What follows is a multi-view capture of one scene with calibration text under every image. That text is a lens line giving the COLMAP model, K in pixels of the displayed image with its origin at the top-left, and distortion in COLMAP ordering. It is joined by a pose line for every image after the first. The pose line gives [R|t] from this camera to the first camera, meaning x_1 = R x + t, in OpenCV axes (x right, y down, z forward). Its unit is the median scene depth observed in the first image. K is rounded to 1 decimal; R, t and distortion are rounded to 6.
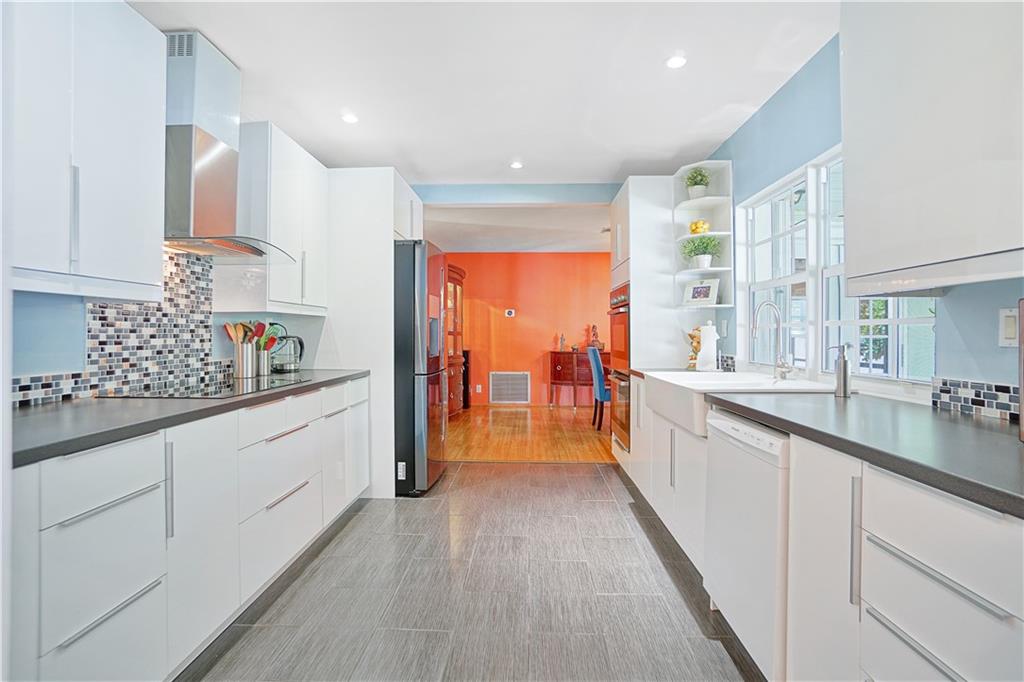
lens RADIAL K [[482.2, 0, 509.0], [0, 482.2, 333.6], [0, 0, 1]] dist [-0.040488, 0.012030]
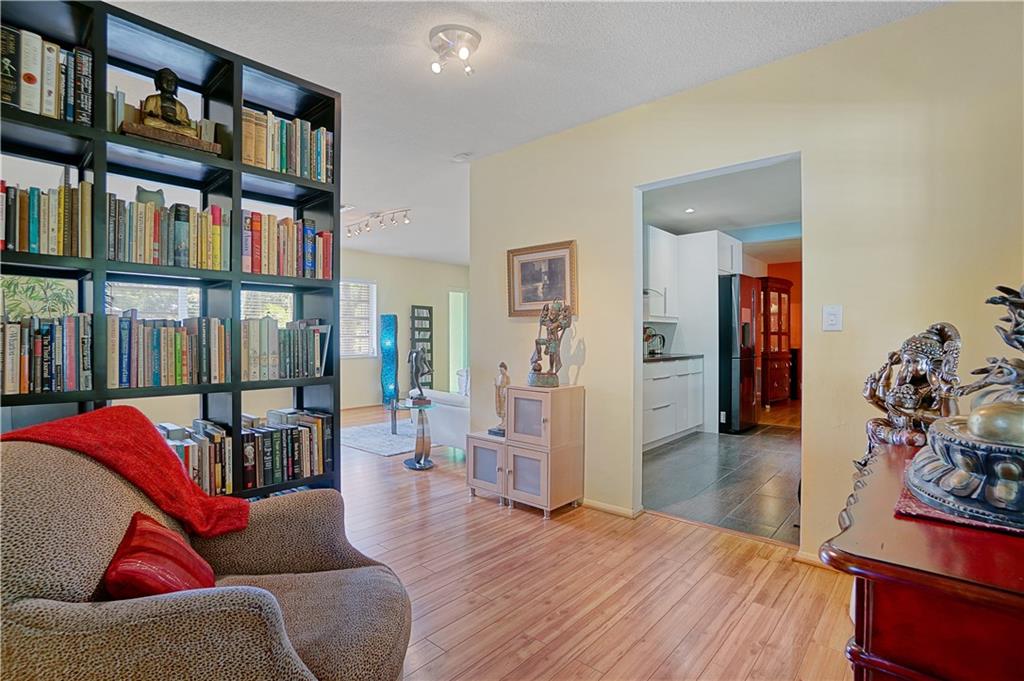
lens RADIAL K [[482.2, 0, 511.6], [0, 482.2, 337.5], [0, 0, 1]] dist [-0.040488, 0.012030]
pose [[0.776622, -0.001636, -0.629965, 0.239548], [0.003481, 0.999993, 0.001695, 0.011337], [0.629958, -0.003509, 0.776622, -0.704141]]
